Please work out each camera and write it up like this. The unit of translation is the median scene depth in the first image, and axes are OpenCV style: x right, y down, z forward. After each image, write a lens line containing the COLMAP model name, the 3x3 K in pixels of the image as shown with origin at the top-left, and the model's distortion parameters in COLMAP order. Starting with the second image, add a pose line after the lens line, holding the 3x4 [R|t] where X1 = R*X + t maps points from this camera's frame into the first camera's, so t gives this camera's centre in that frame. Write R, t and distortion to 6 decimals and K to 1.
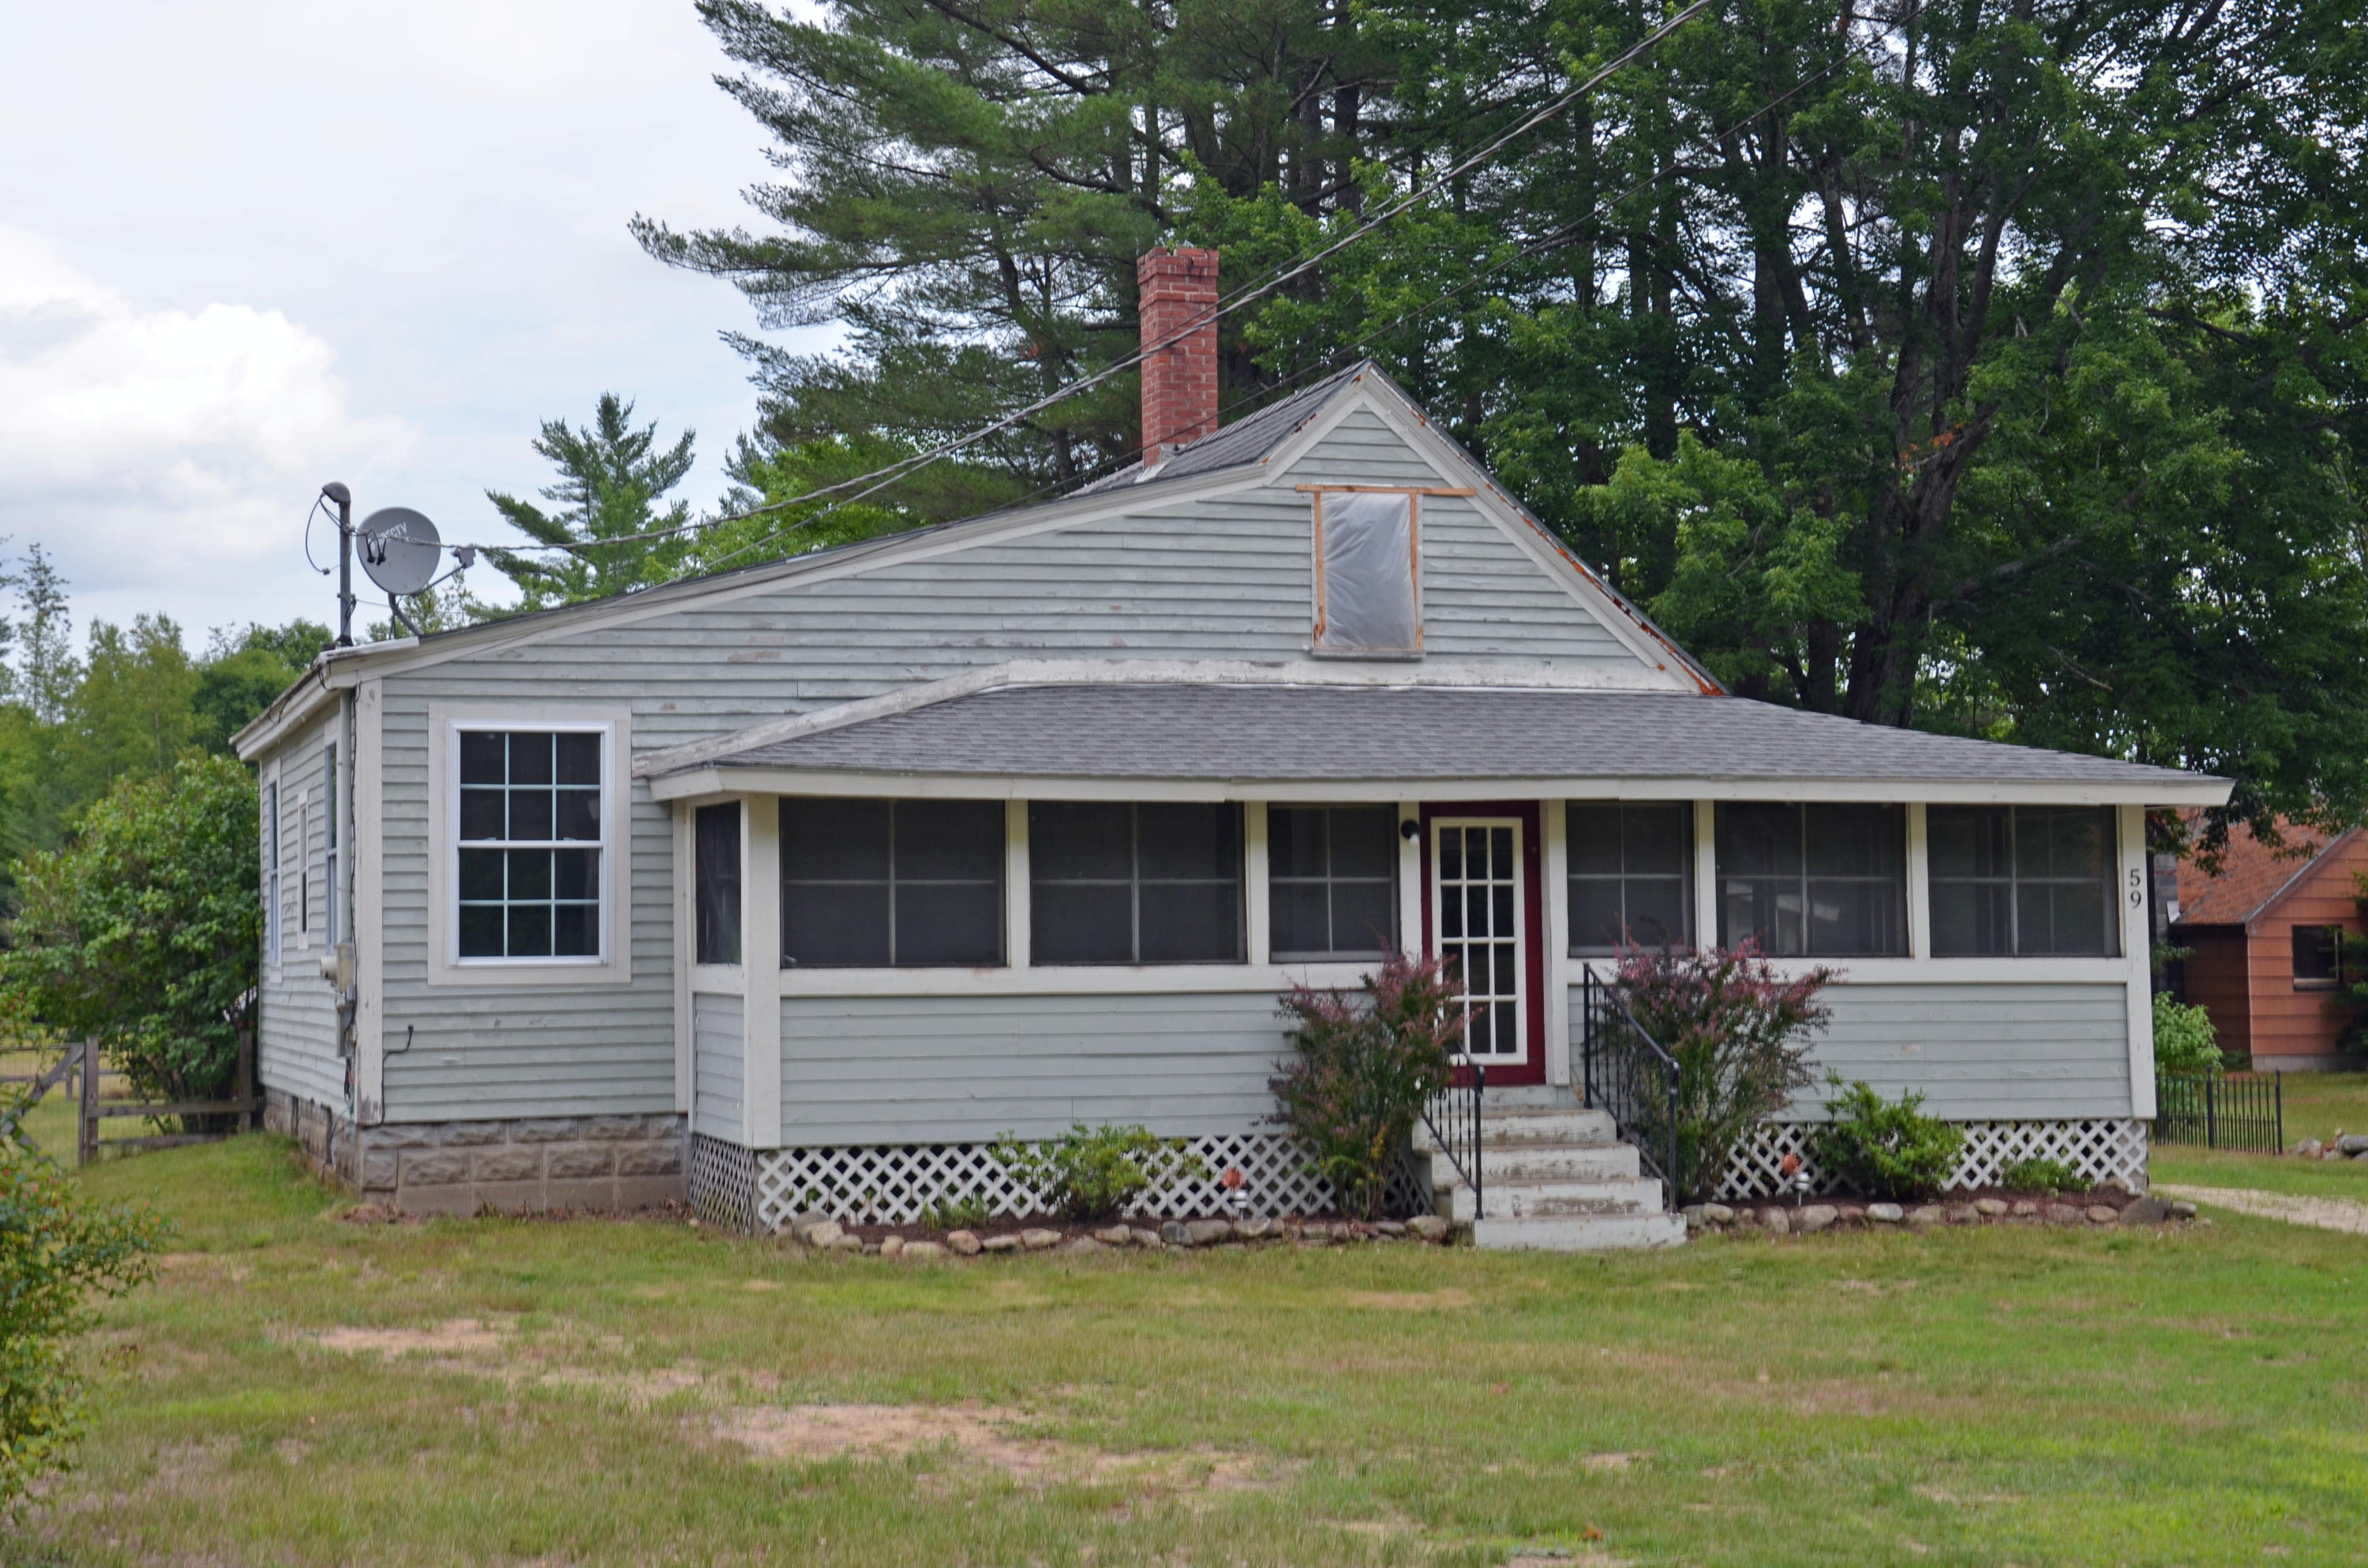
lens RADIAL K [[3873.9, 0, 1184.0], [0, 3873.9, 784.0], [0, 0, 1]] dist [0.121784, 0.059495]
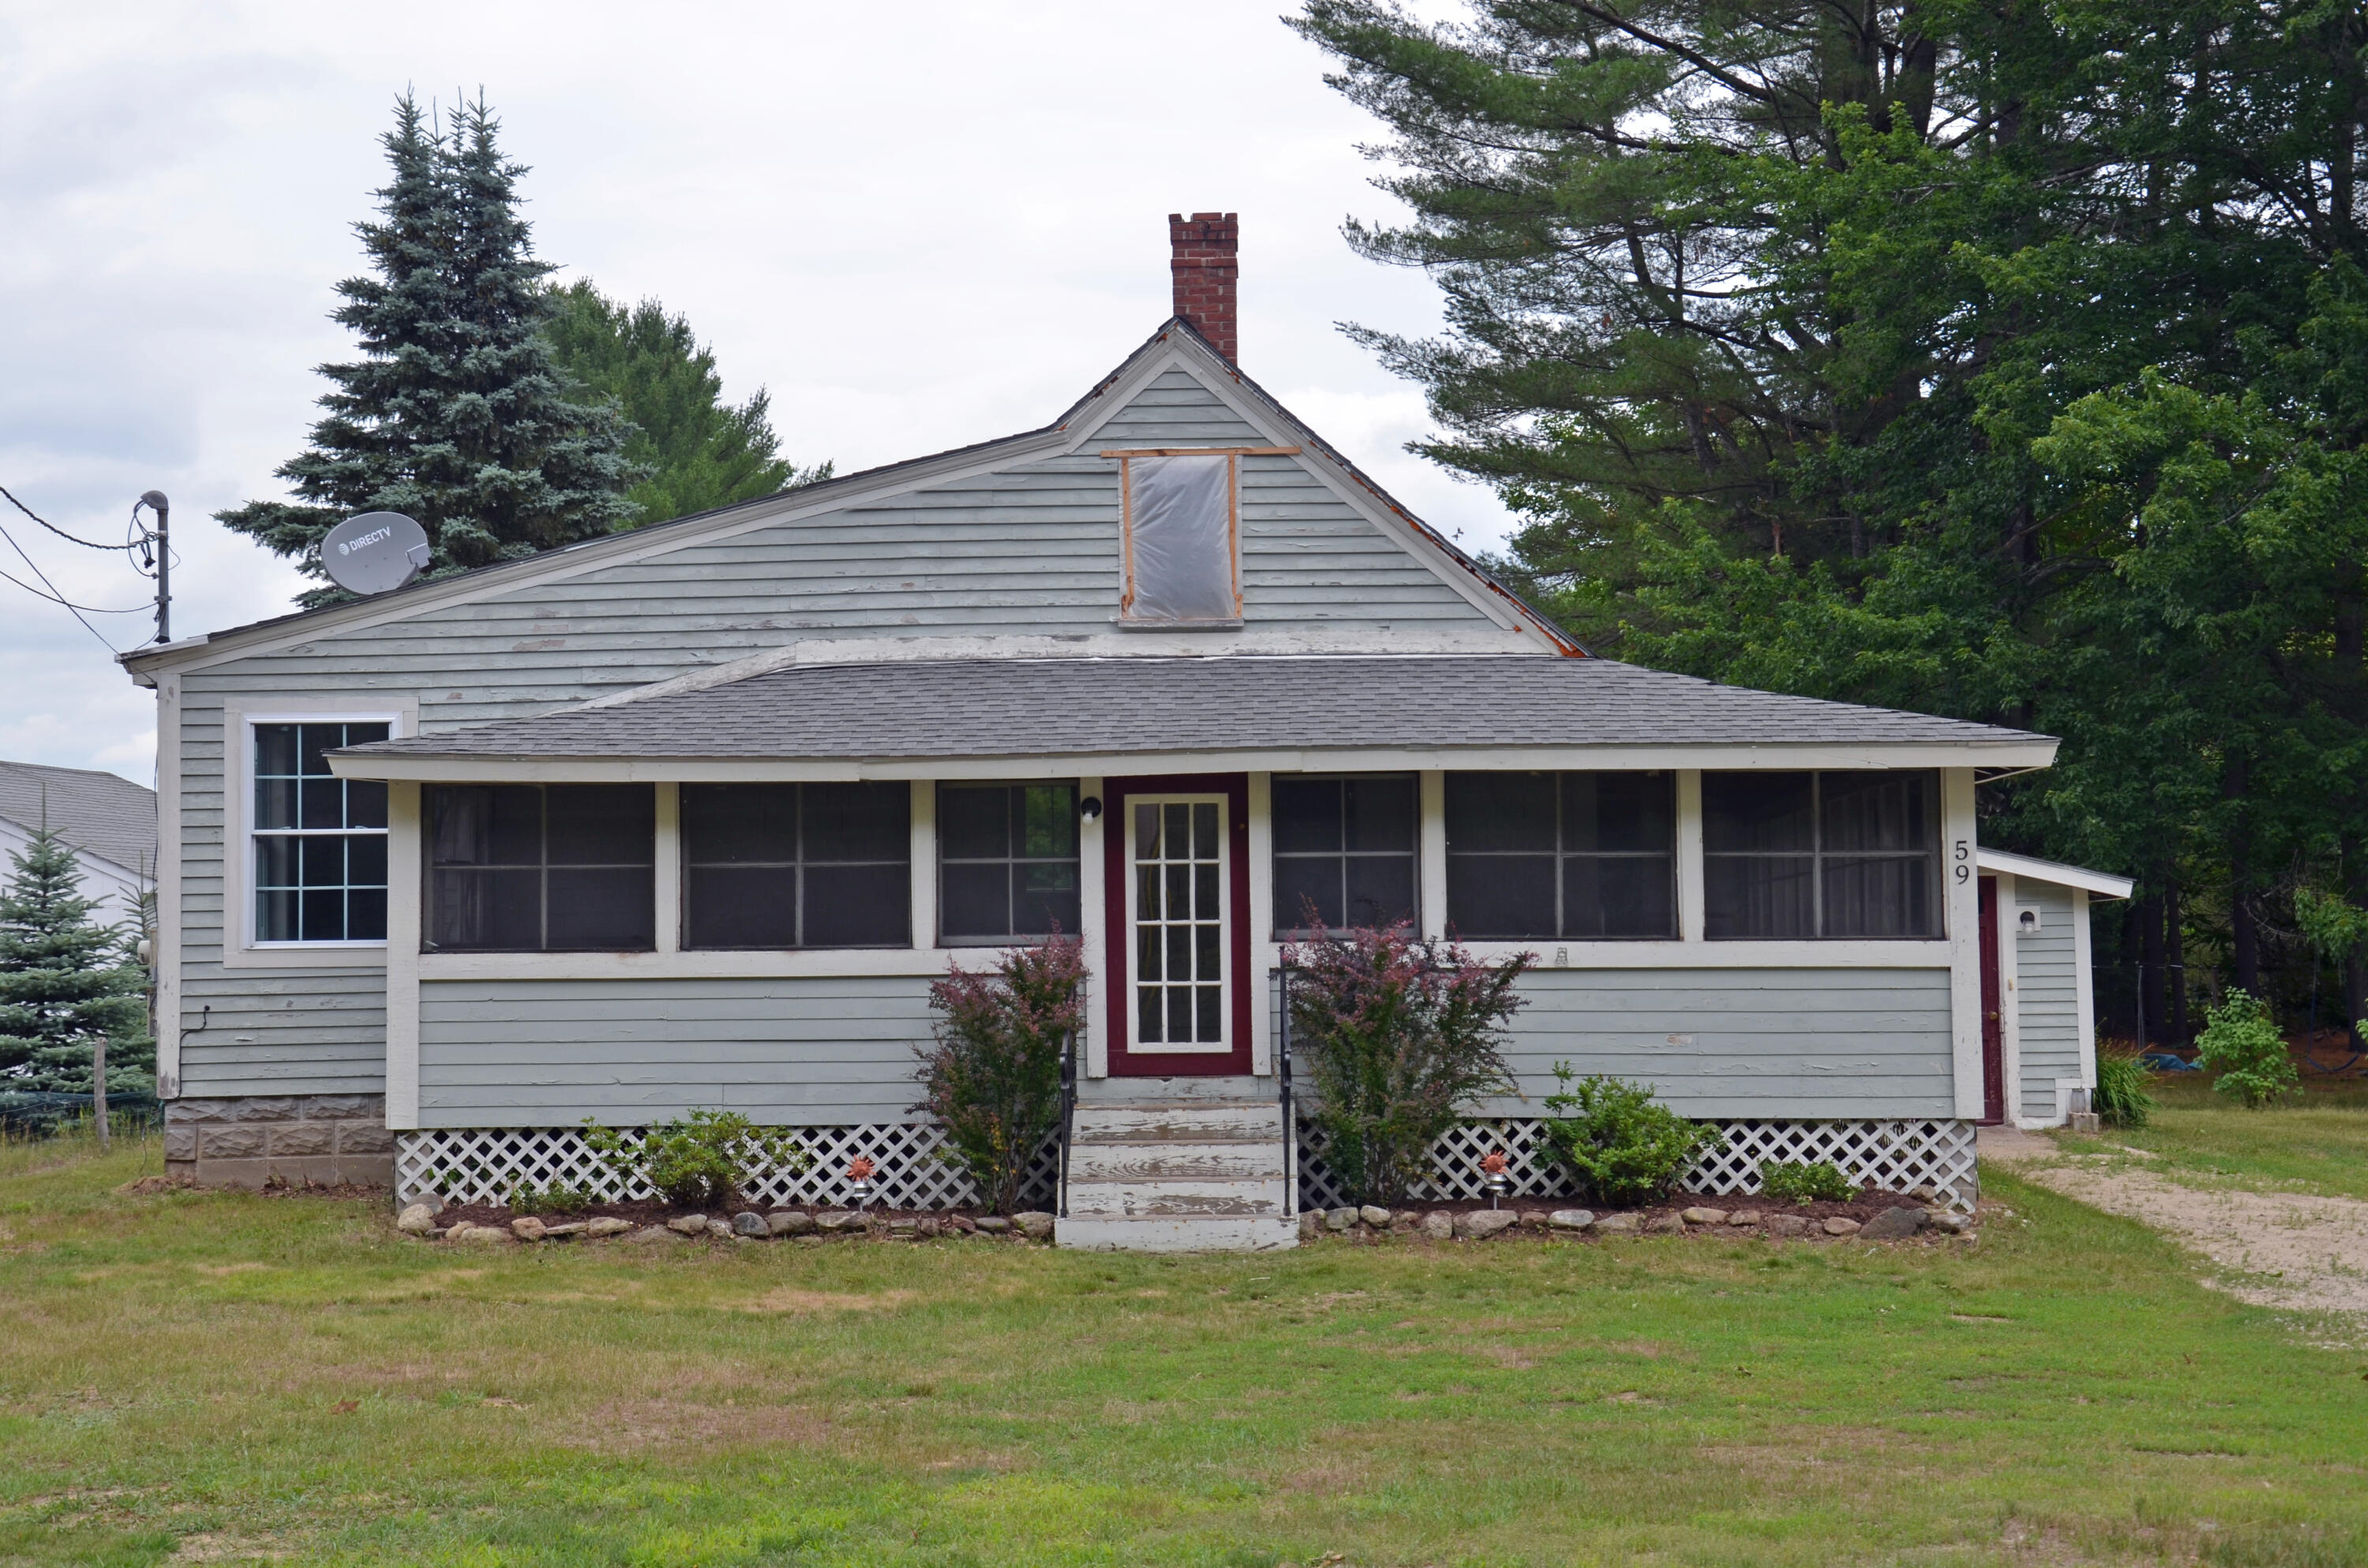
lens RADIAL K [[3682.0, 0, 1184.1], [0, 3682.0, 812.7], [0, 0, 1]] dist [0.103268, 0.067786]
pose [[0.935718, -0.012193, -0.352538, 0.396680], [0.016926, 0.999803, 0.010346, 0.004059], [0.352343, -0.015648, 0.935740, 0.155816]]
